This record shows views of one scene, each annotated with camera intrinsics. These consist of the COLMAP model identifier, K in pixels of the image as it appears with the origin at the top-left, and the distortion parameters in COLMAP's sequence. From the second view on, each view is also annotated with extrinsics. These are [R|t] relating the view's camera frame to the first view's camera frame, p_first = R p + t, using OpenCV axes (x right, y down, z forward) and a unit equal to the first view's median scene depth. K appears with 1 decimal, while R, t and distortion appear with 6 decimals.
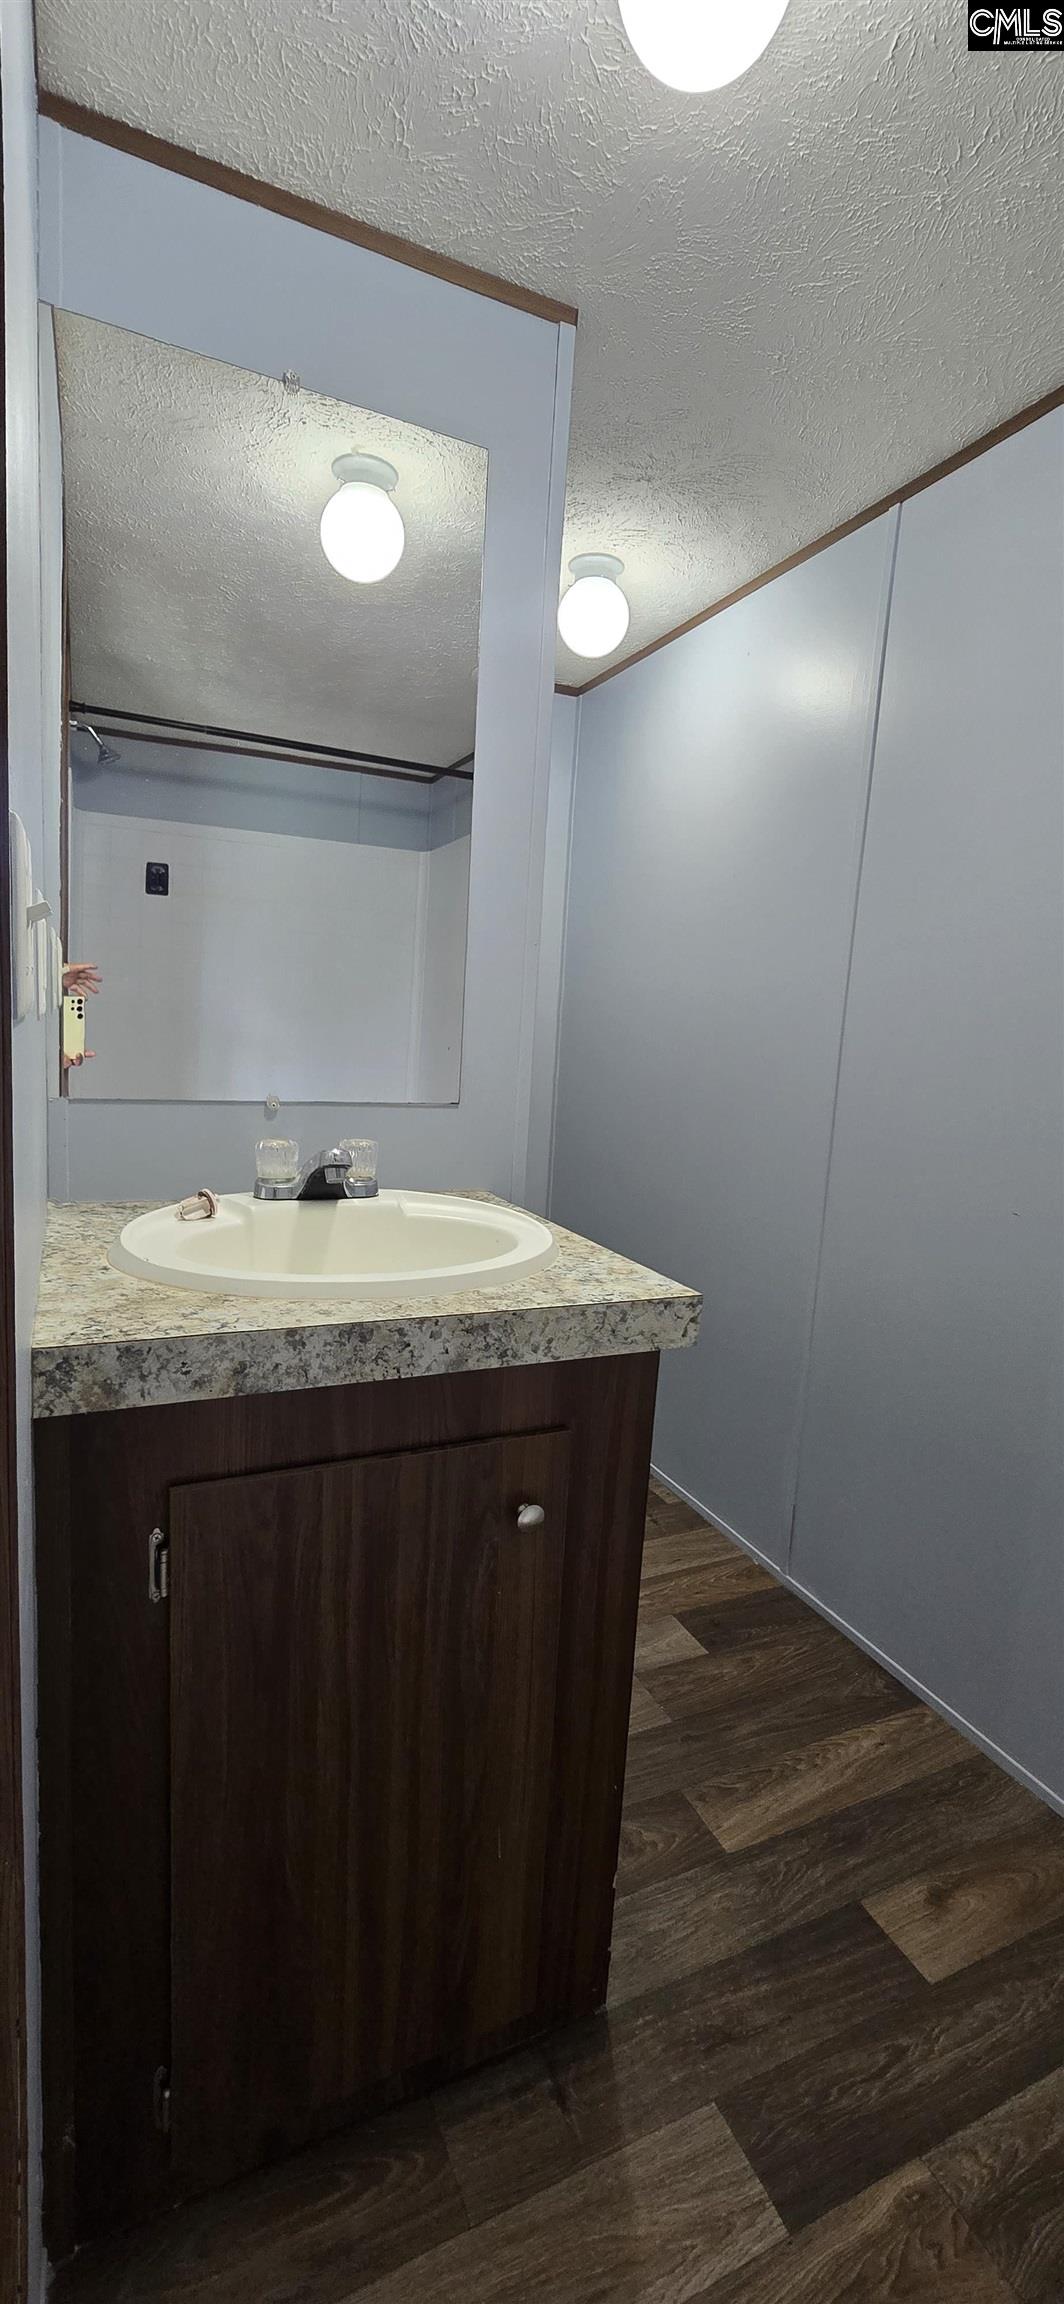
lens RADIAL K [[939.0, 0, 532.0], [0, 939.0, 1152.0], [0, 0, 1]] dist [0.001881, 0.000302]
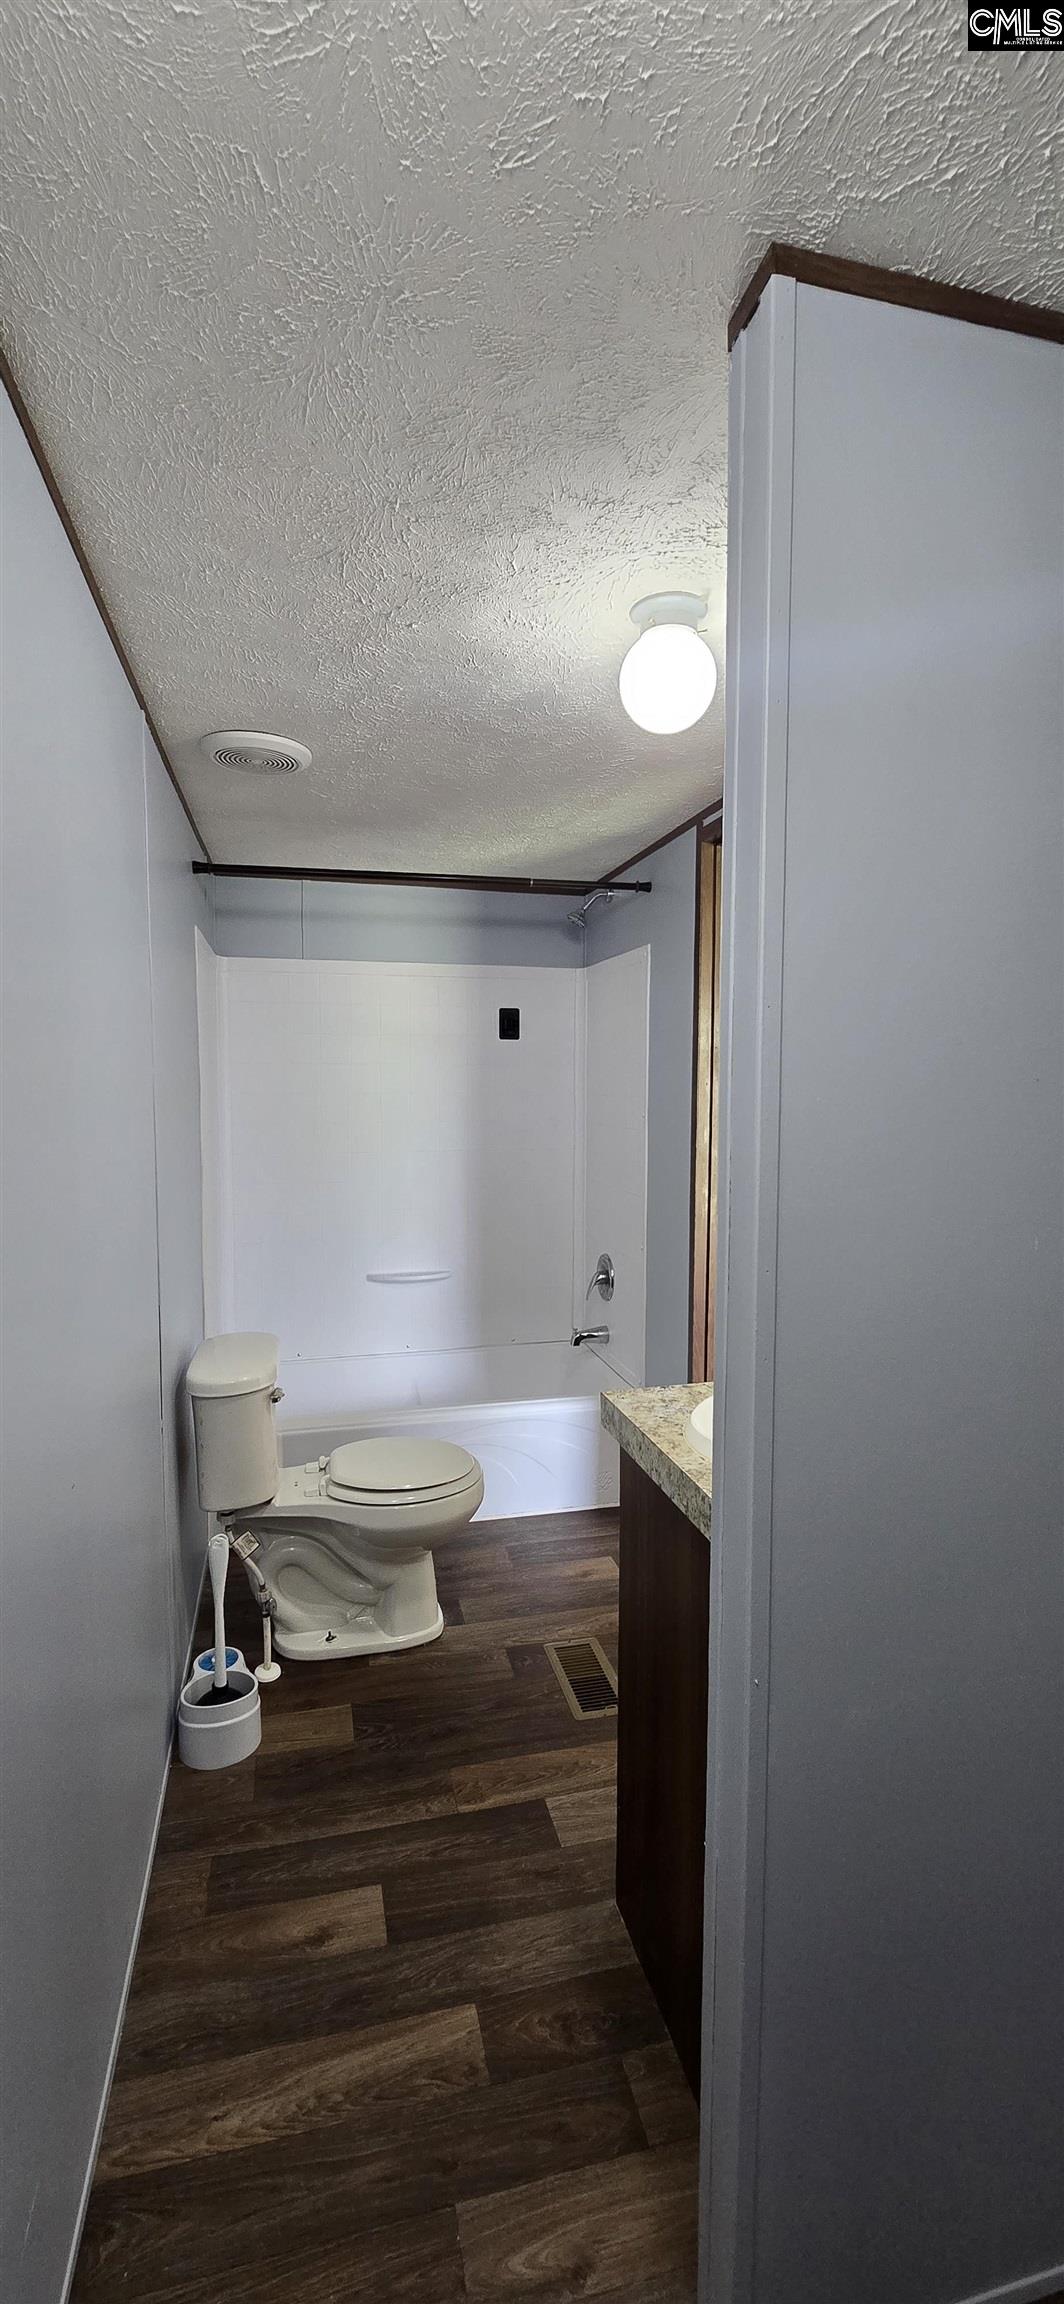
lens RADIAL K [[939.0, 0, 532.0], [0, 939.0, 1152.0], [0, 0, 1]] dist [0.001881, 0.000302]
pose [[-0.978448, -0.075891, 0.192043, 0.013149], [-0.033949, 0.976481, 0.212915, -0.452242], [-0.203684, 0.201806, -0.958012, 1.897404]]
